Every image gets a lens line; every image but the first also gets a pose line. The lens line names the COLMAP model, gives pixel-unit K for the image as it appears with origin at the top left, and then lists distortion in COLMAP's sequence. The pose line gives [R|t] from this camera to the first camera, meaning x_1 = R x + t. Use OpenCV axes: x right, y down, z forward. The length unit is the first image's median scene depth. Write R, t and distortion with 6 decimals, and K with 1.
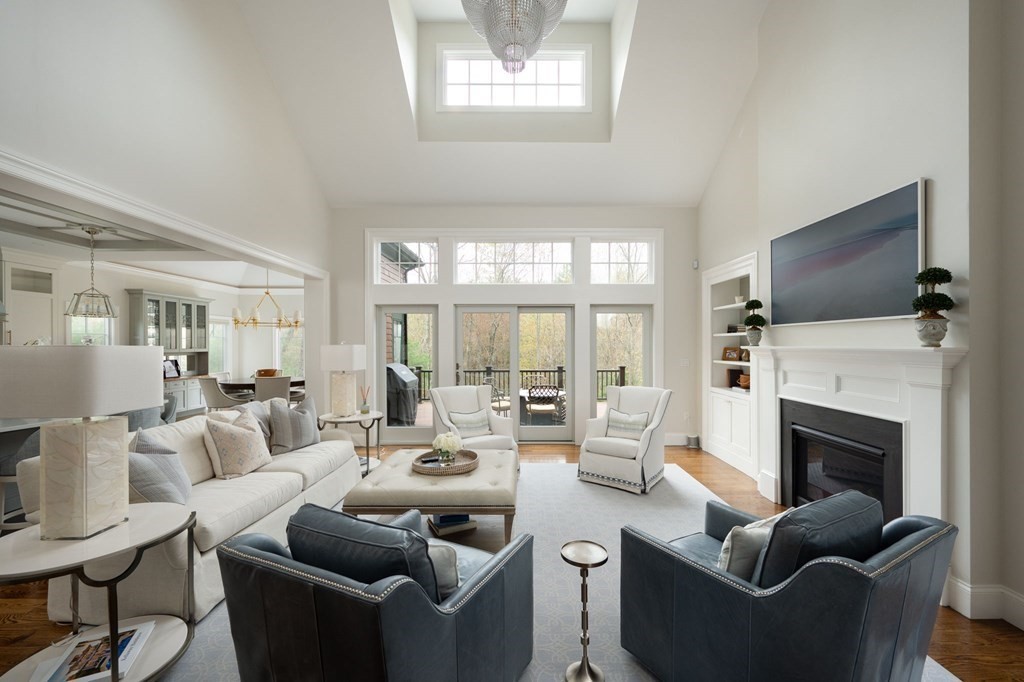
lens RADIAL K [[412.7, 0, 512.0], [0, 412.7, 341.0], [0, 0, 1]] dist [0.000952, 0.000209]
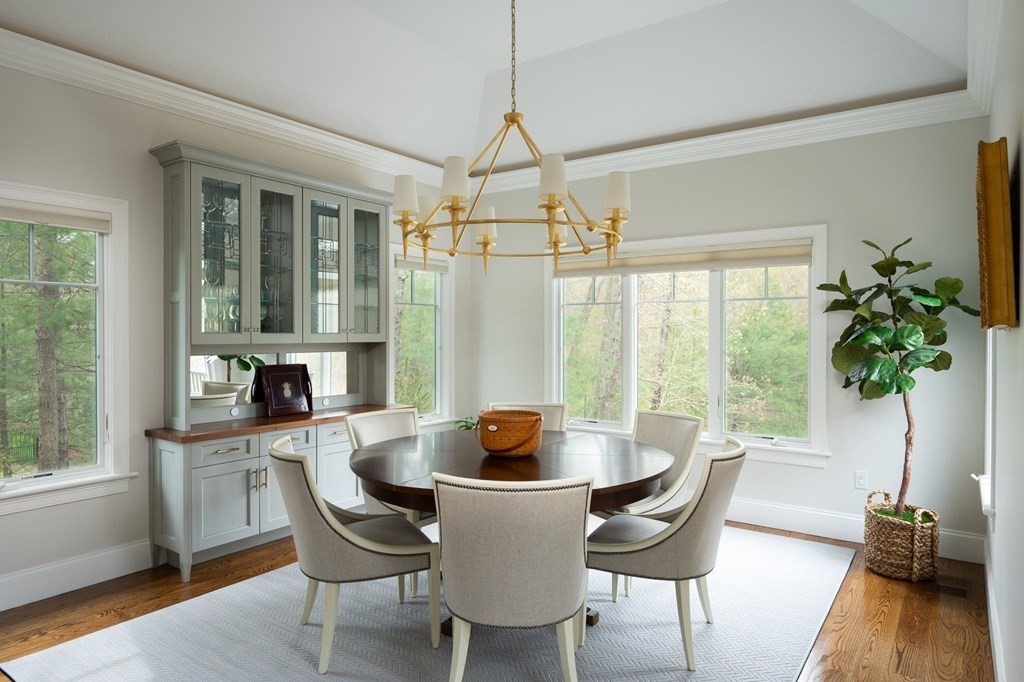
lens RADIAL K [[629.2, 0, 512.0], [0, 629.2, 341.0], [0, 0, 1]] dist [-0.000927, 0.000023]
pose [[0.814141, 0.013166, -0.580519, -0.346590], [-0.002854, 0.999822, 0.018673, 0.014263], [0.580661, -0.013545, 0.814033, 0.644974]]
